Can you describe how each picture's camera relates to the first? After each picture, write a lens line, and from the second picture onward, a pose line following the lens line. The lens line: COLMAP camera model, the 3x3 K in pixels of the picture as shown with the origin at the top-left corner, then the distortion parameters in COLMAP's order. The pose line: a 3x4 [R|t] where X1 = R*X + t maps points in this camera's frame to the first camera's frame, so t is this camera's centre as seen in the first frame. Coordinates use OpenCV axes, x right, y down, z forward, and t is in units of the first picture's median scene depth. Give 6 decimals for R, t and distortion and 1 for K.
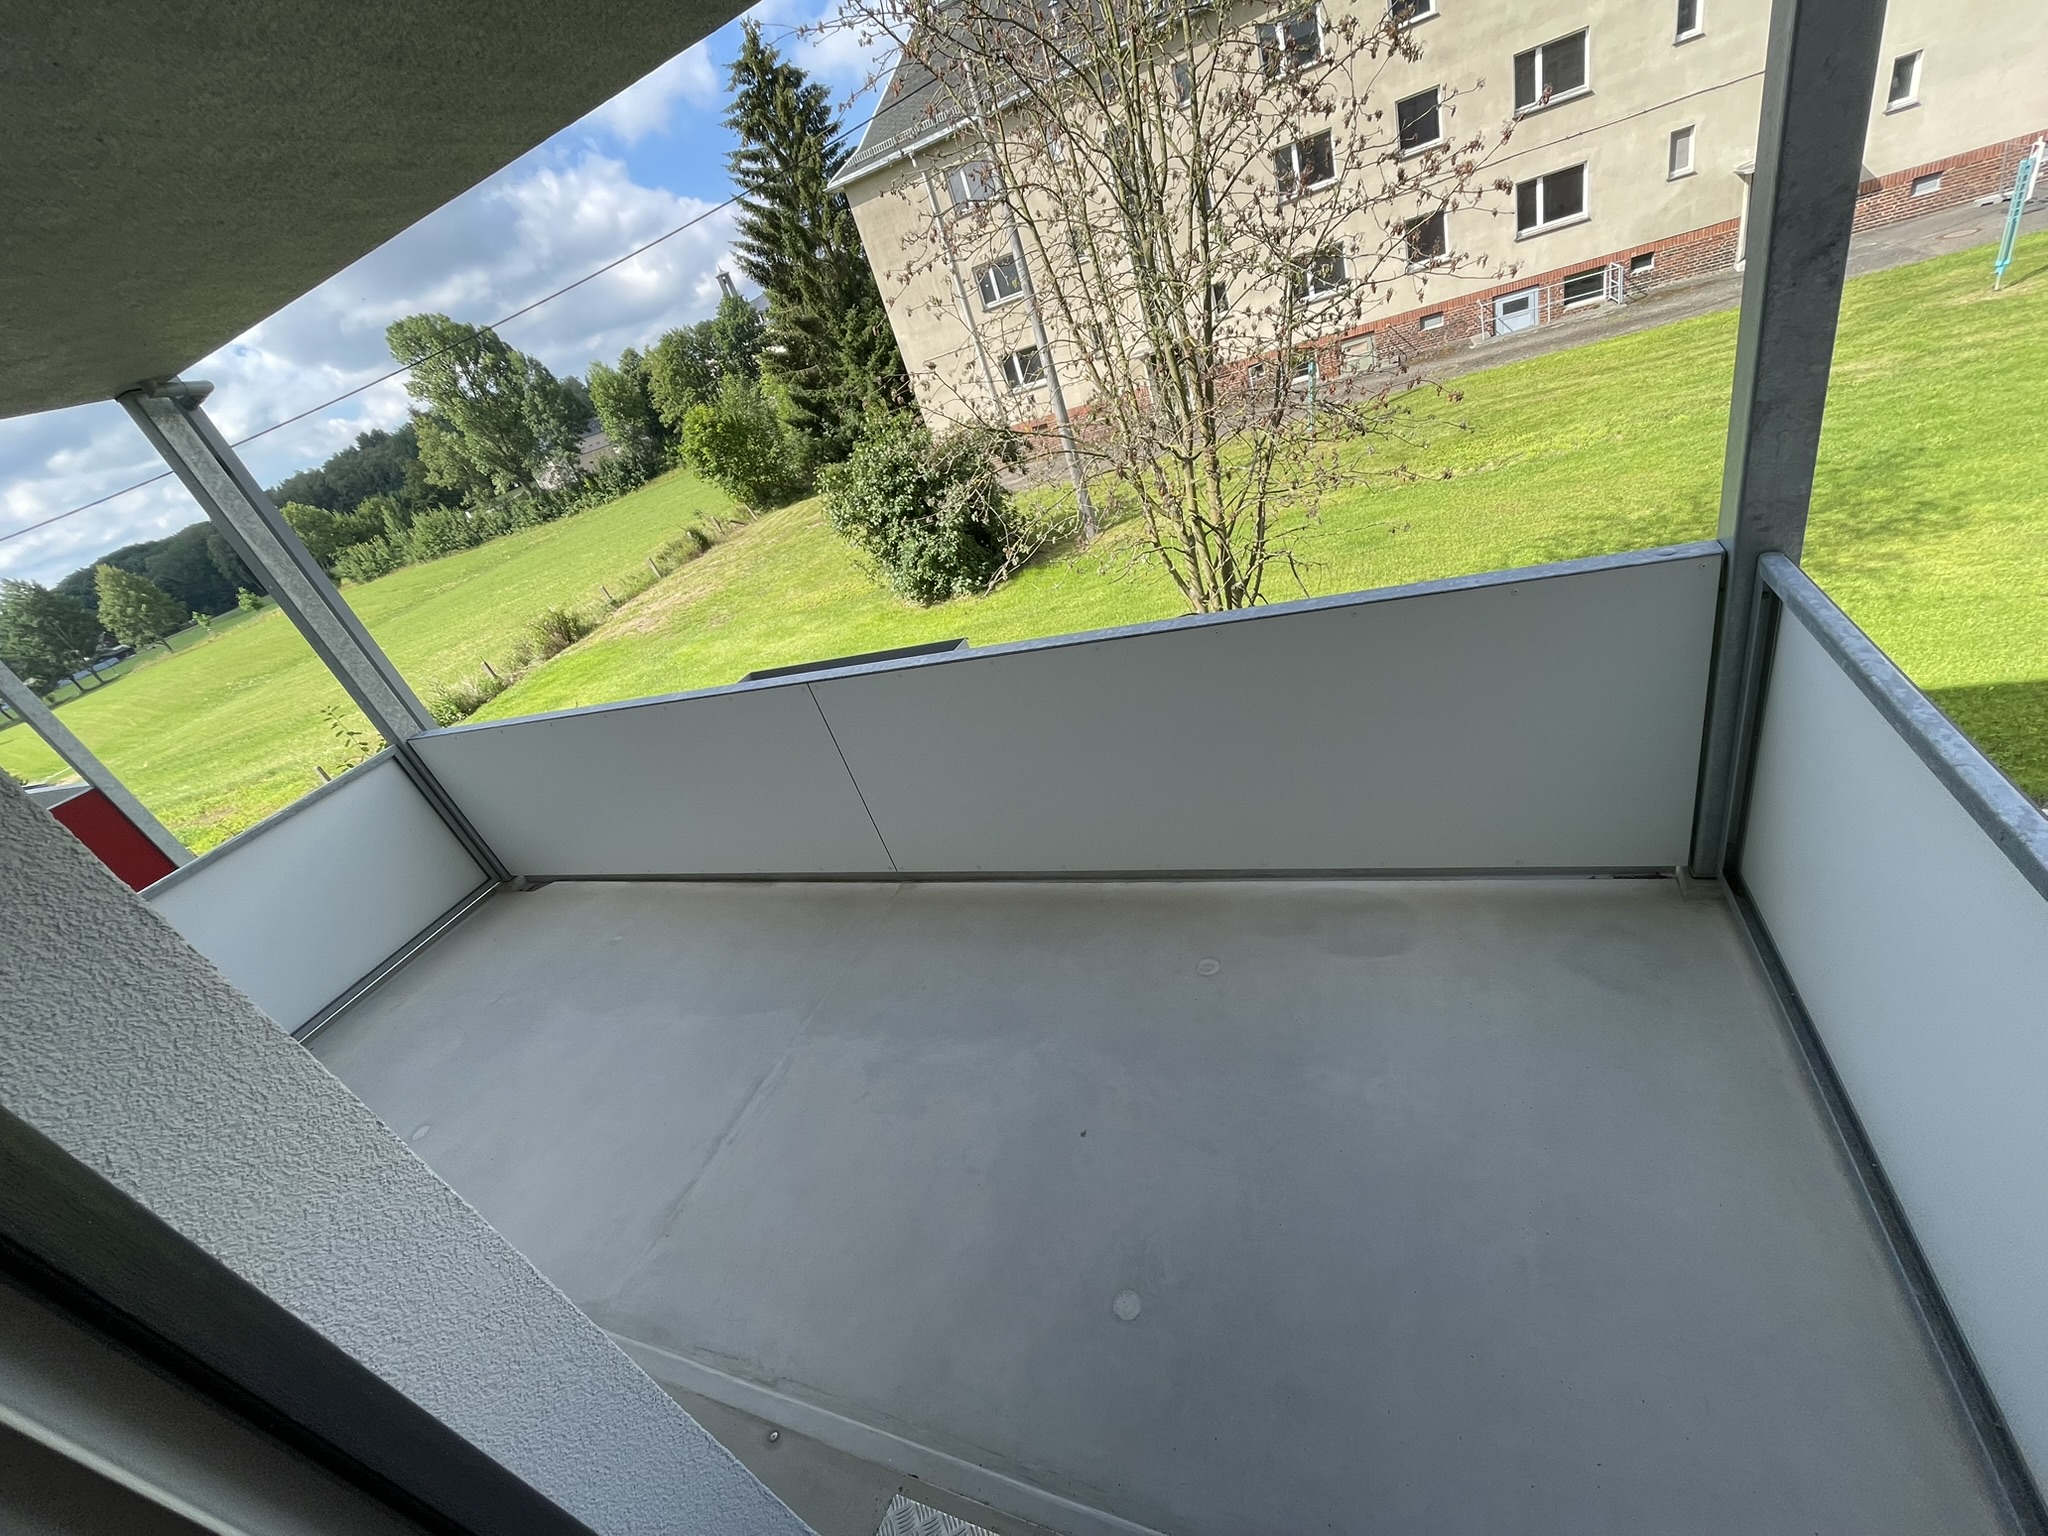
lens RADIAL K [[829.5, 0, 1018.1], [0, 829.5, 766.6], [0, 0, 1]] dist [-0.001019, 0.001421]
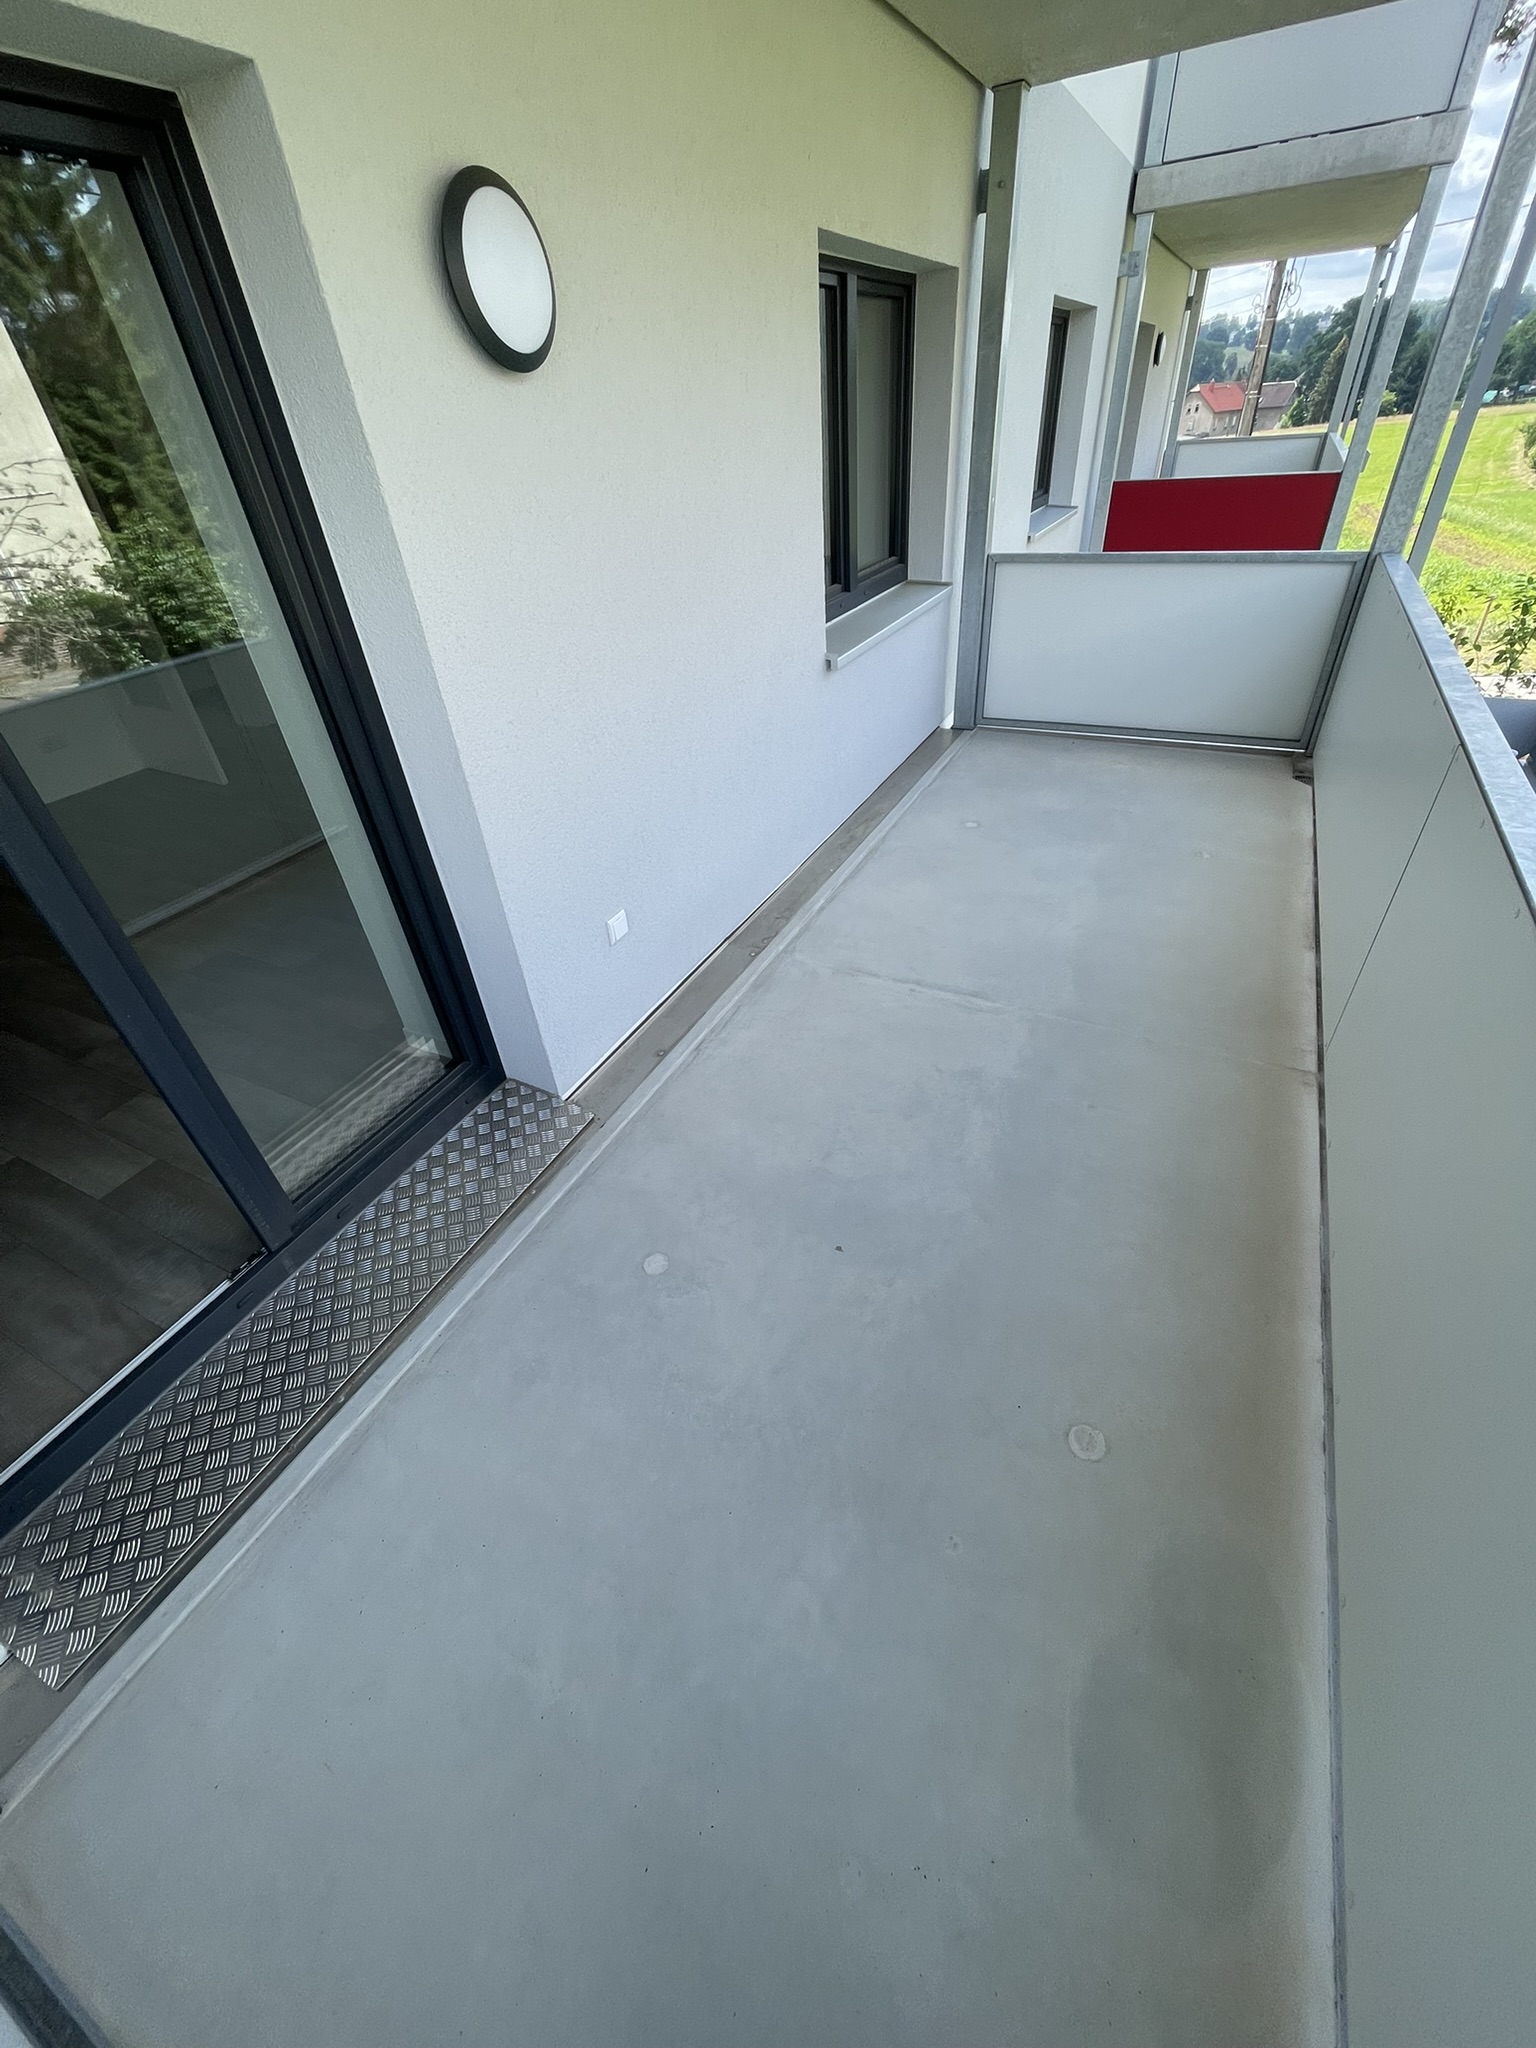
lens RADIAL K [[829.5, 0, 765.8], [0, 829.5, 1031.4], [0, 0, 1]] dist [-0.001019, 0.001421]
pose [[-0.075442, 0.818391, -0.569688, 0.263543], [-0.411208, 0.494941, 0.765468, -0.221765], [0.908414, 0.292009, 0.299190, 0.371413]]
